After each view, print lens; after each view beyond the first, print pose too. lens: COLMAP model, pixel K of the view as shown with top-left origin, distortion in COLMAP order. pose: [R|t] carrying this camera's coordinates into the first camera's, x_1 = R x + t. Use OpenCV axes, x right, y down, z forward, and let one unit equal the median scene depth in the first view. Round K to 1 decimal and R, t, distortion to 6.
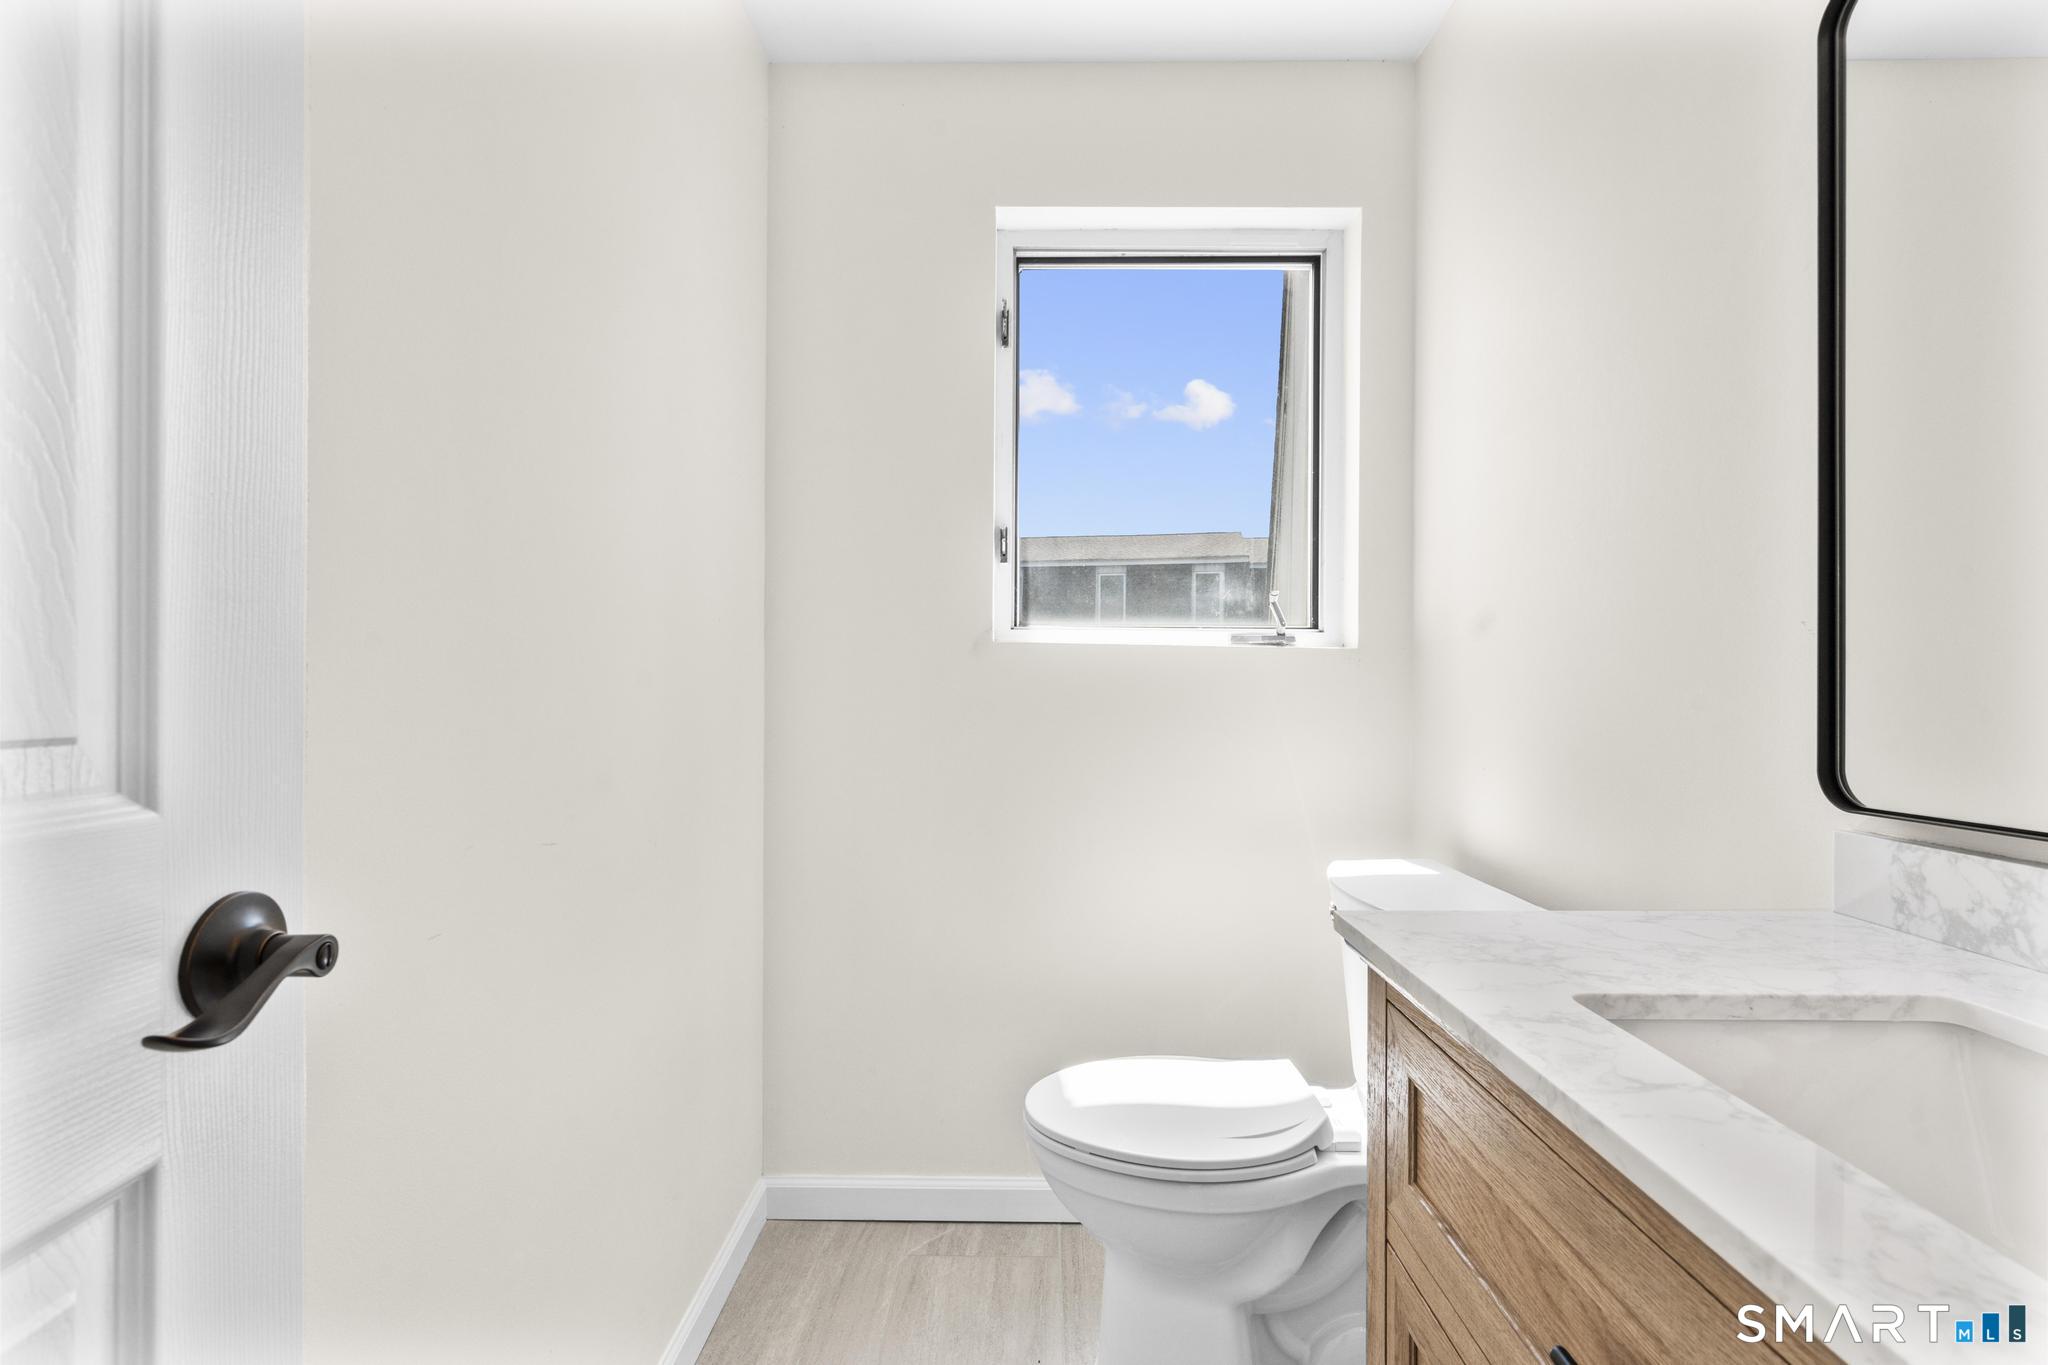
lens RADIAL K [[914.9, 0, 1023.0], [0, 914.9, 686.8], [0, 0, 1]] dist [-0.004538, 0.001792]
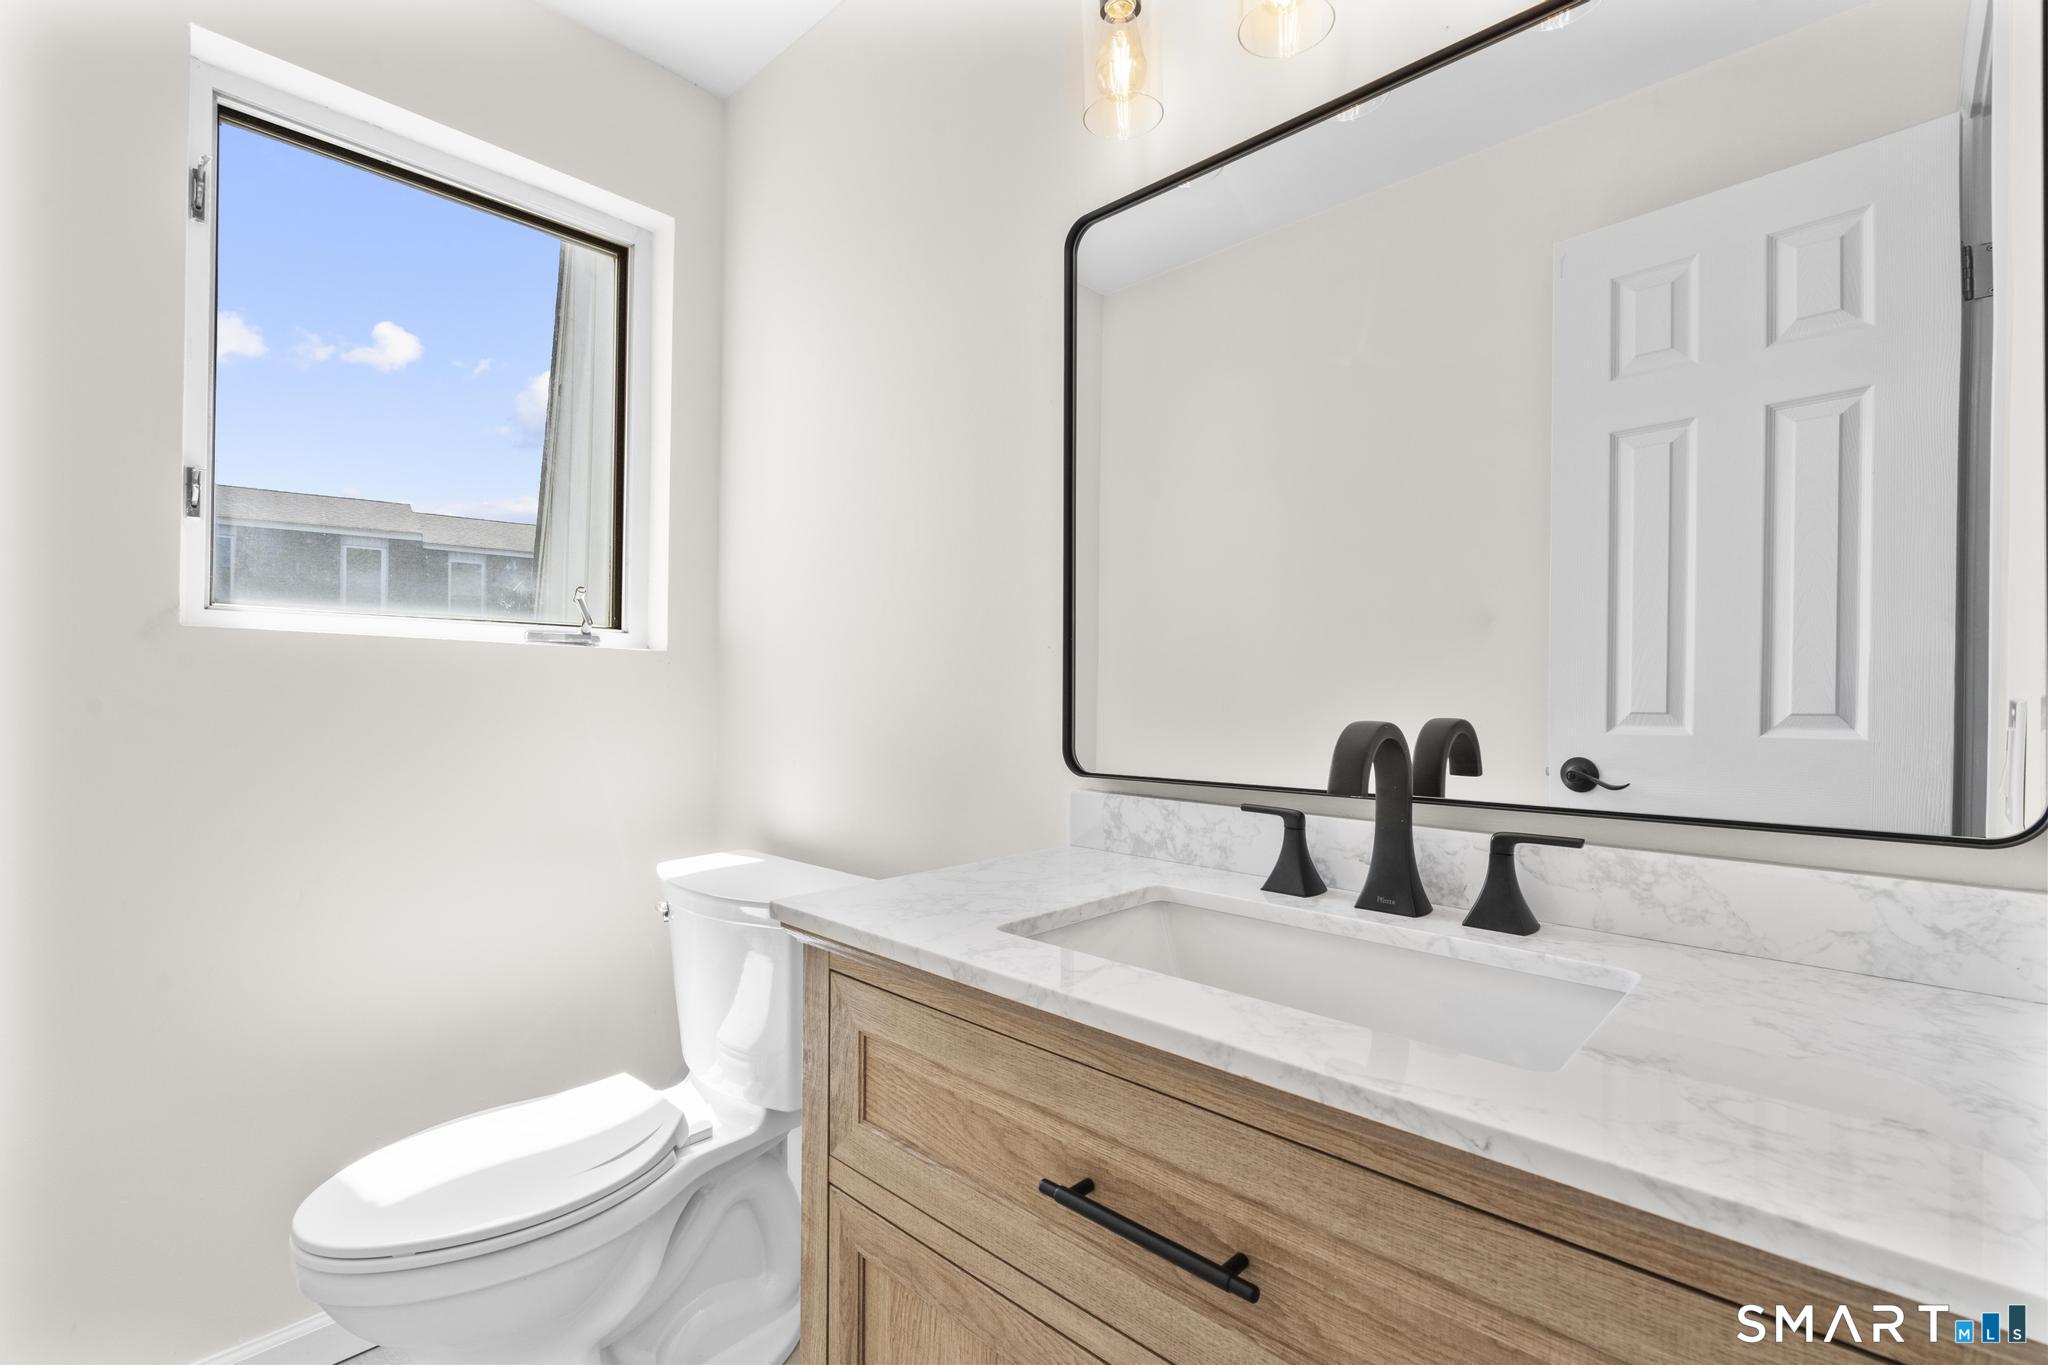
lens RADIAL K [[914.9, 0, 1023.0], [0, 914.9, 686.8], [0, 0, 1]] dist [-0.004538, 0.001792]
pose [[0.676055, 0.004628, 0.736837, -0.189154], [-0.005113, 0.999986, -0.001590, -0.004631], [-0.736834, -0.002692, 0.676069, 0.042836]]
